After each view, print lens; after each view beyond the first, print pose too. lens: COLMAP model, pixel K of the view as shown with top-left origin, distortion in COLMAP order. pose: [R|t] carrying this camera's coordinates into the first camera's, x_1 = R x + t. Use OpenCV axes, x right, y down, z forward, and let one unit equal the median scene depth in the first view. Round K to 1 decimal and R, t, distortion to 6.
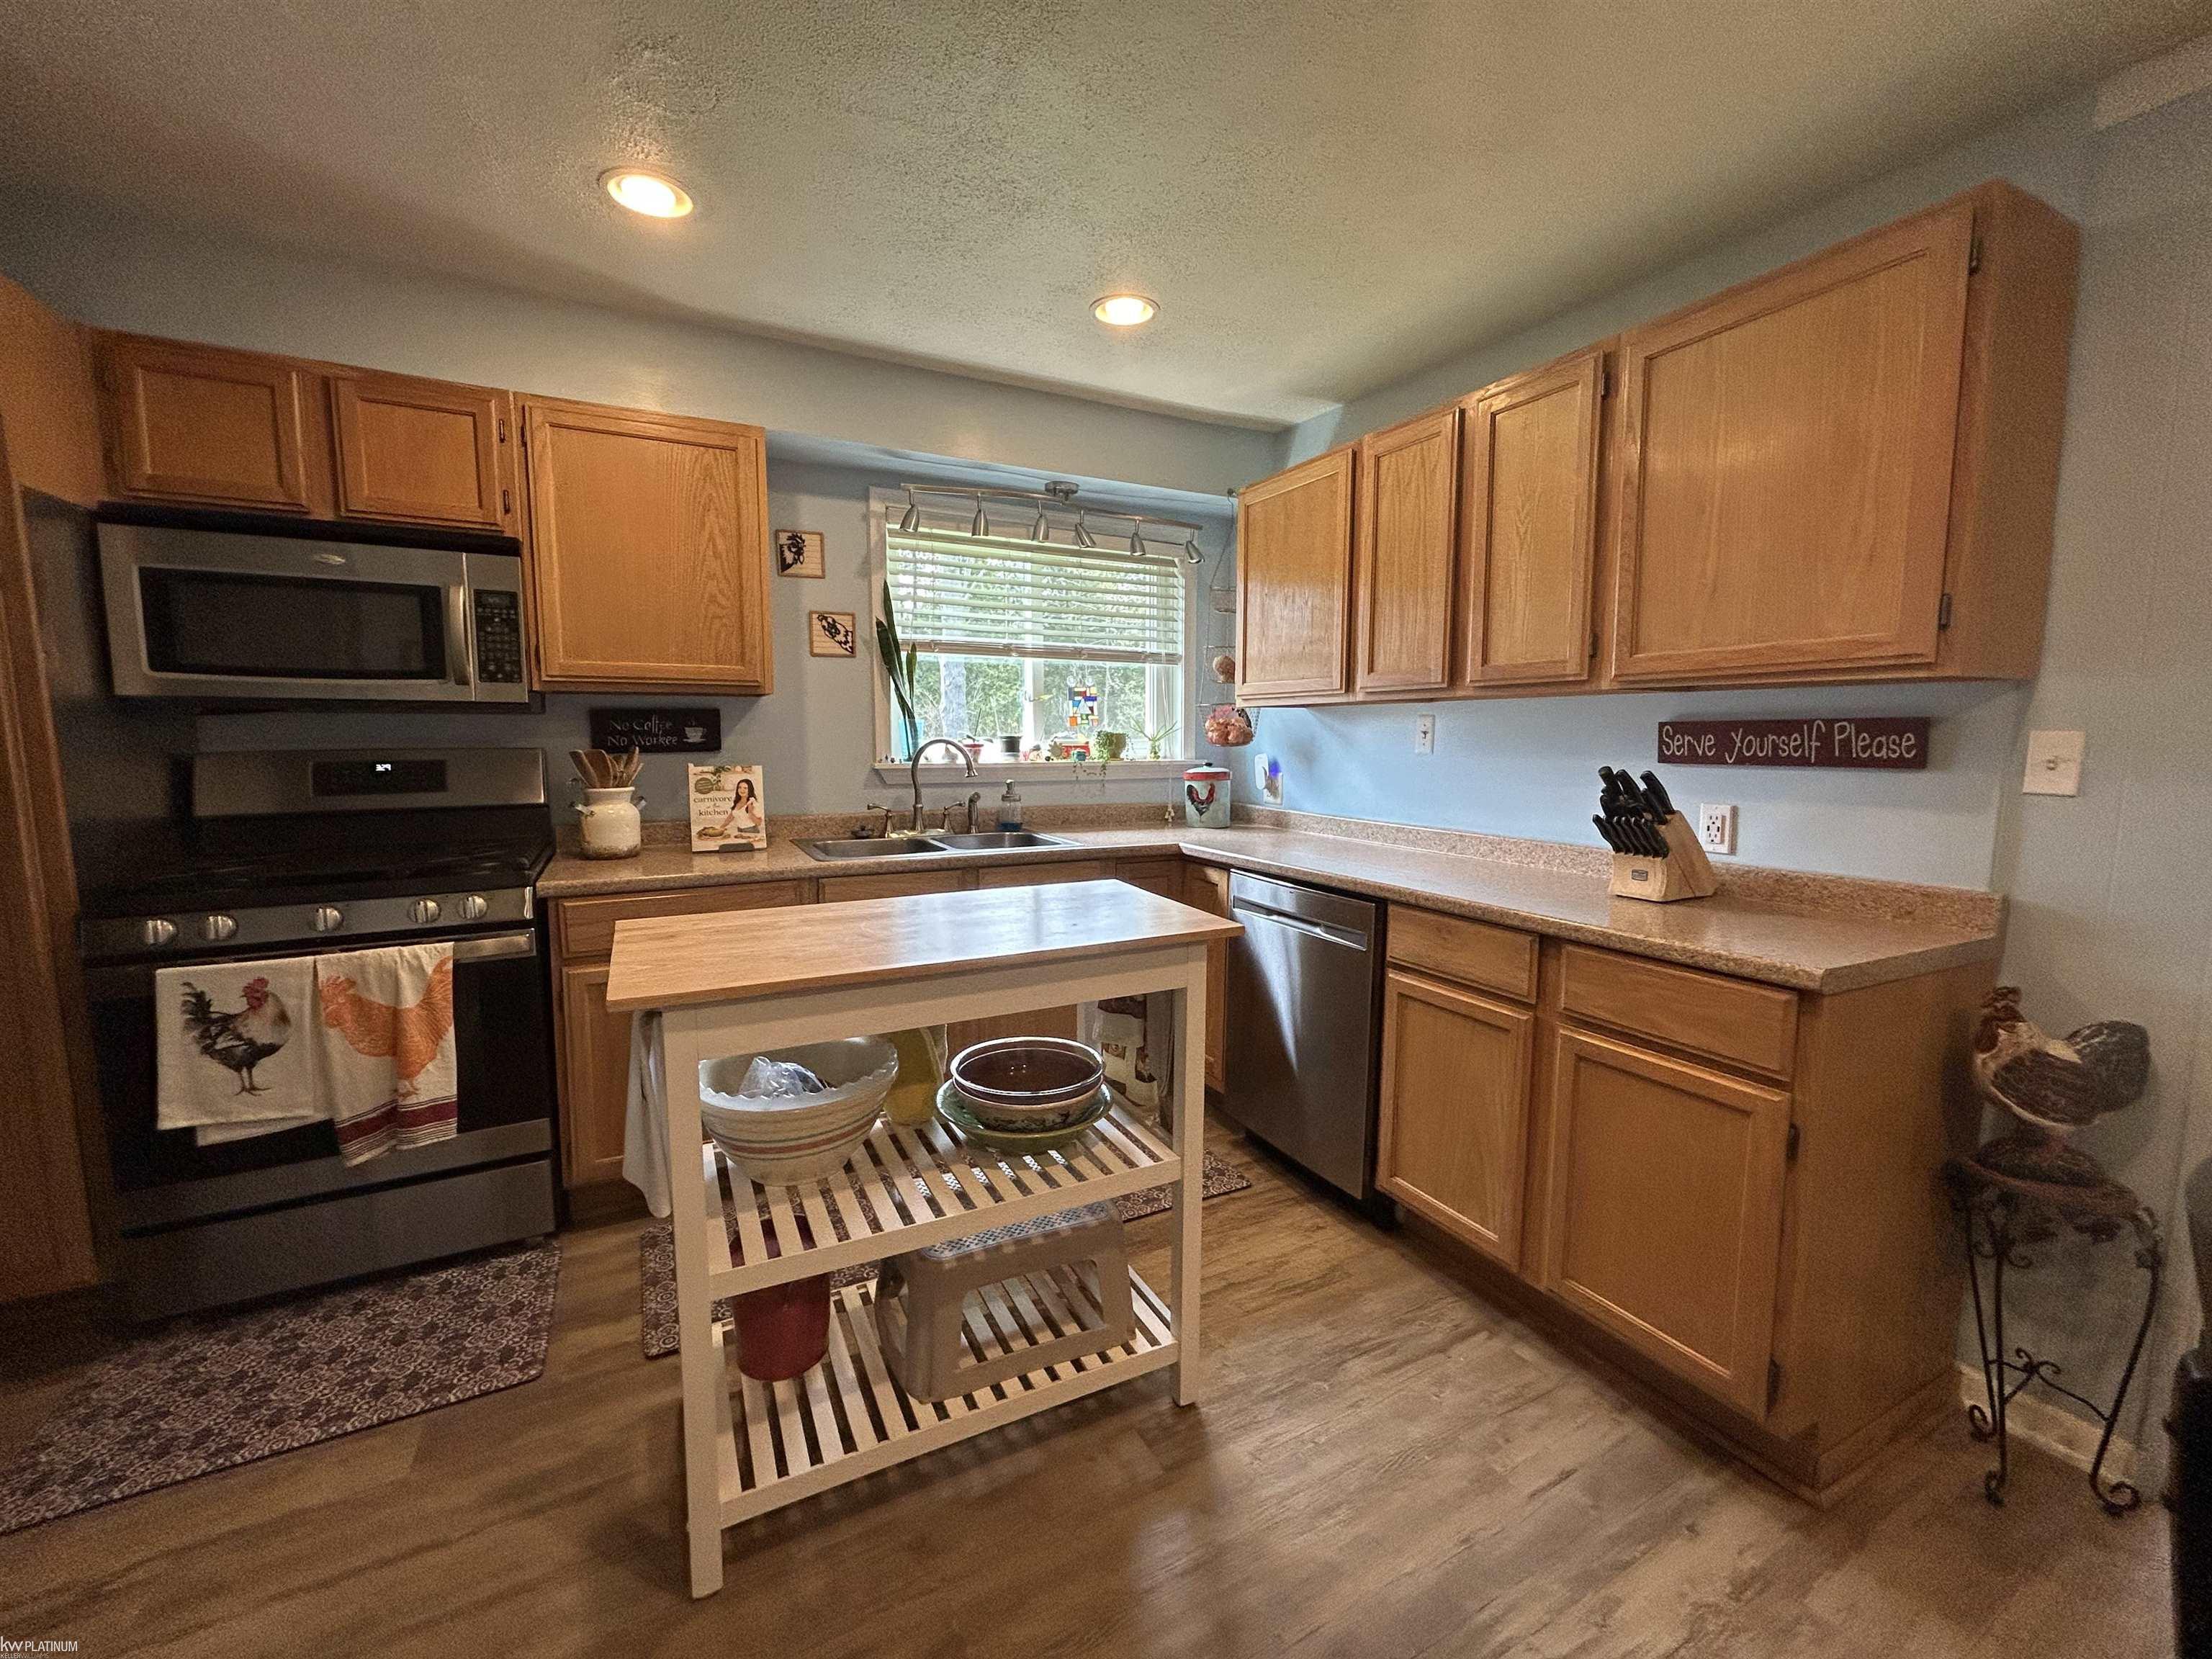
lens RADIAL K [[887.1, 0, 1109.4], [0, 887.1, 828.2], [0, 0, 1]] dist [-0.009895, 0.000050]
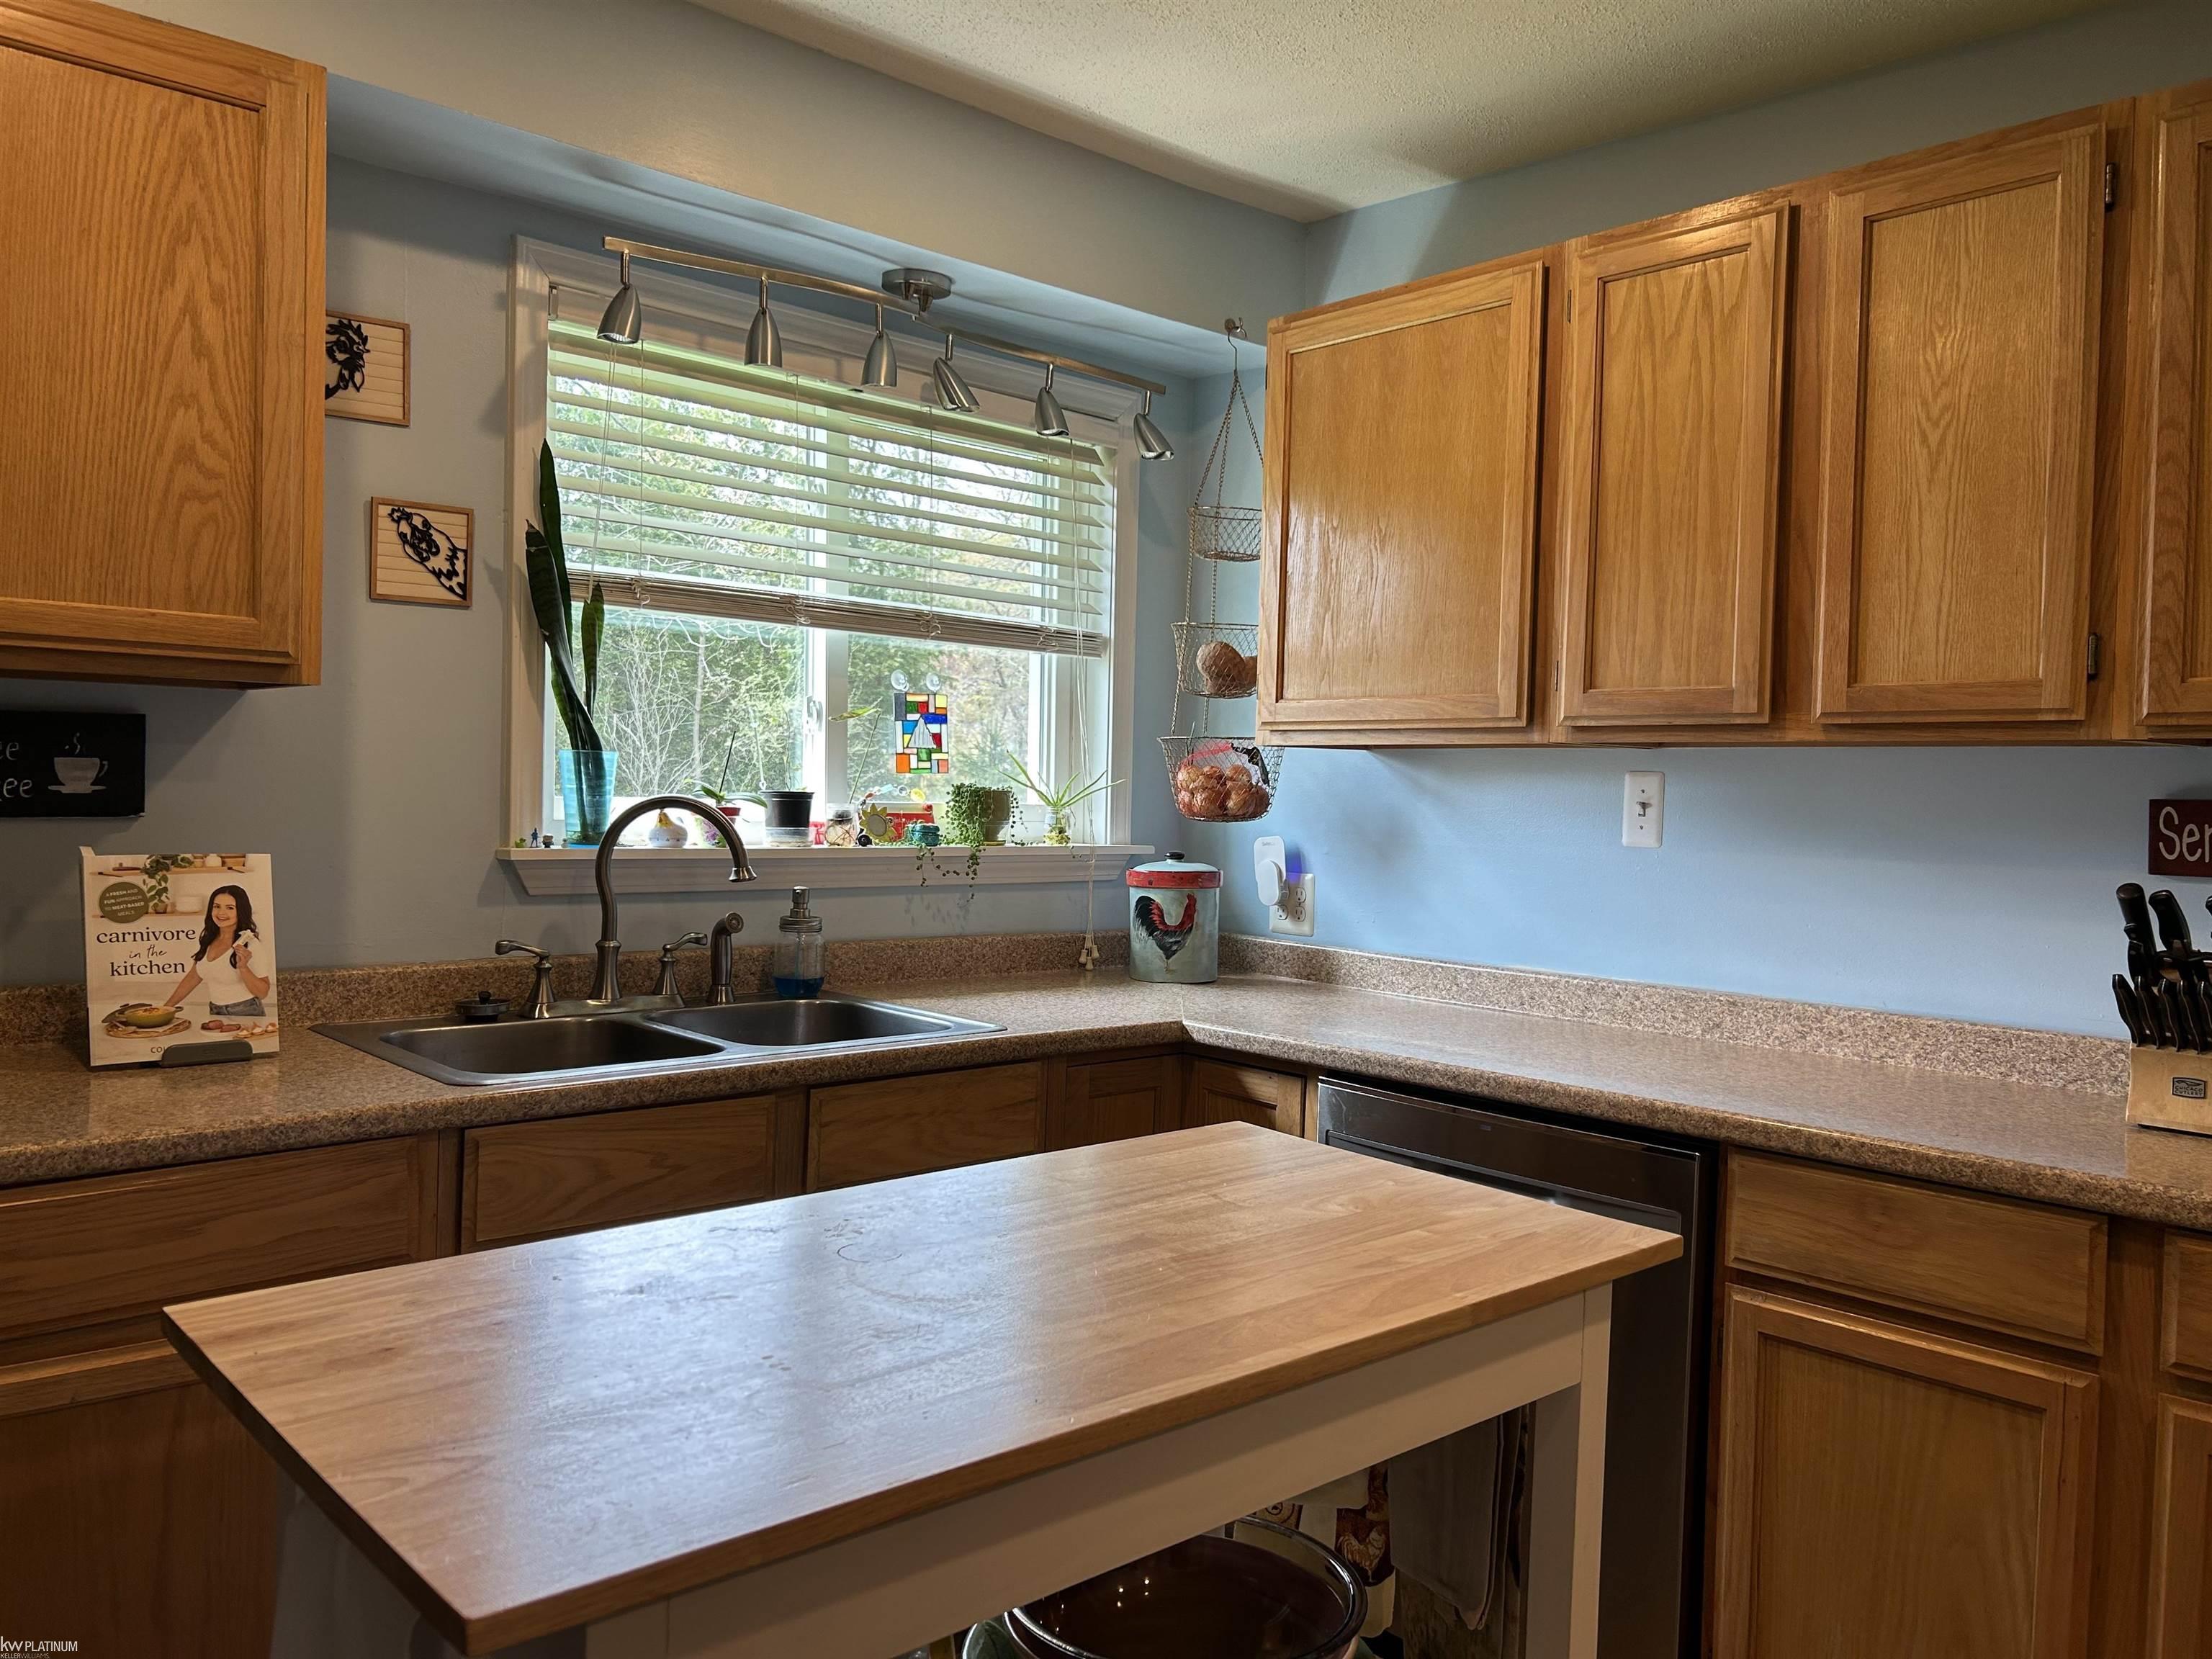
lens RADIAL K [[1655.9, 0, 1106.7], [0, 1655.9, 832.9], [0, 0, 1]] dist [0.029210, -0.017895]
pose [[0.966238, 0.015140, 0.257204, -0.214480], [0.003747, 0.997341, -0.072783, -0.021485], [-0.257622, 0.071289, 0.963612, 0.138746]]
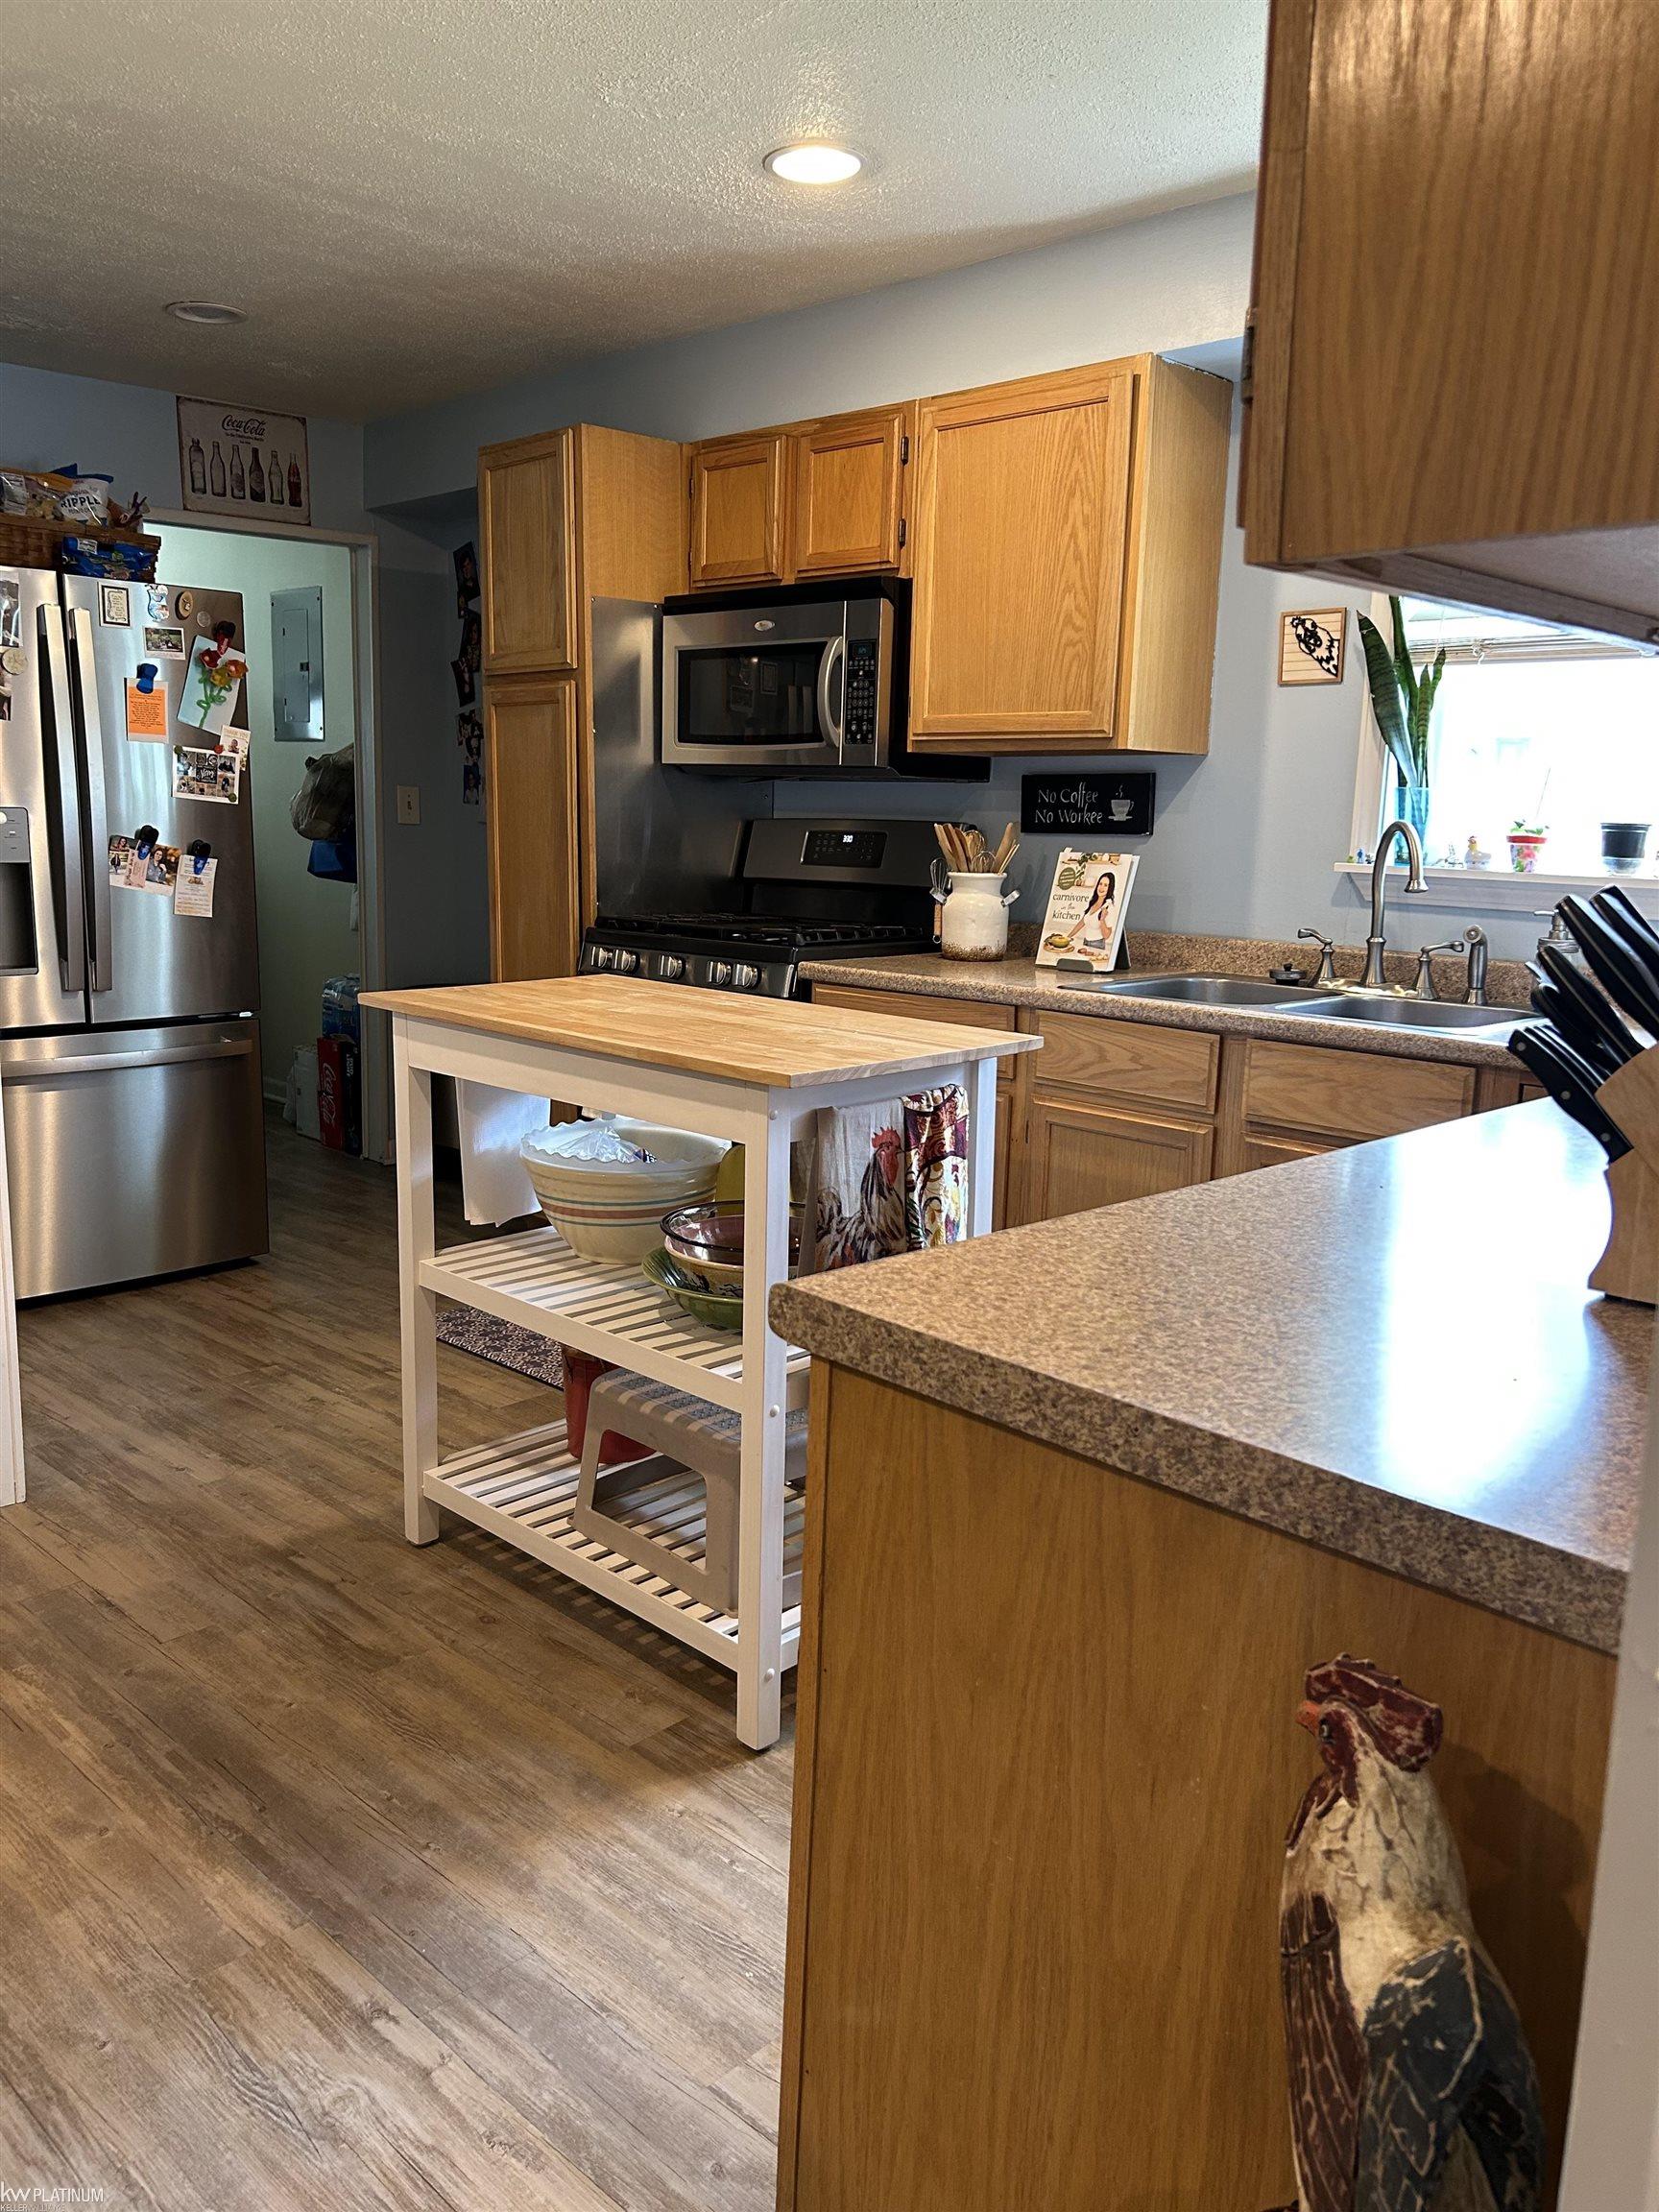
lens RADIAL K [[1655.9, 0, 825.8], [0, 1655.9, 1112.7], [0, 0, 1]] dist [0.029210, -0.017895]
pose [[0.317481, 0.176384, -0.931716, 0.783410], [-0.128447, 0.981492, 0.142039, -0.025935], [0.939525, 0.074581, 0.334261, 0.356832]]
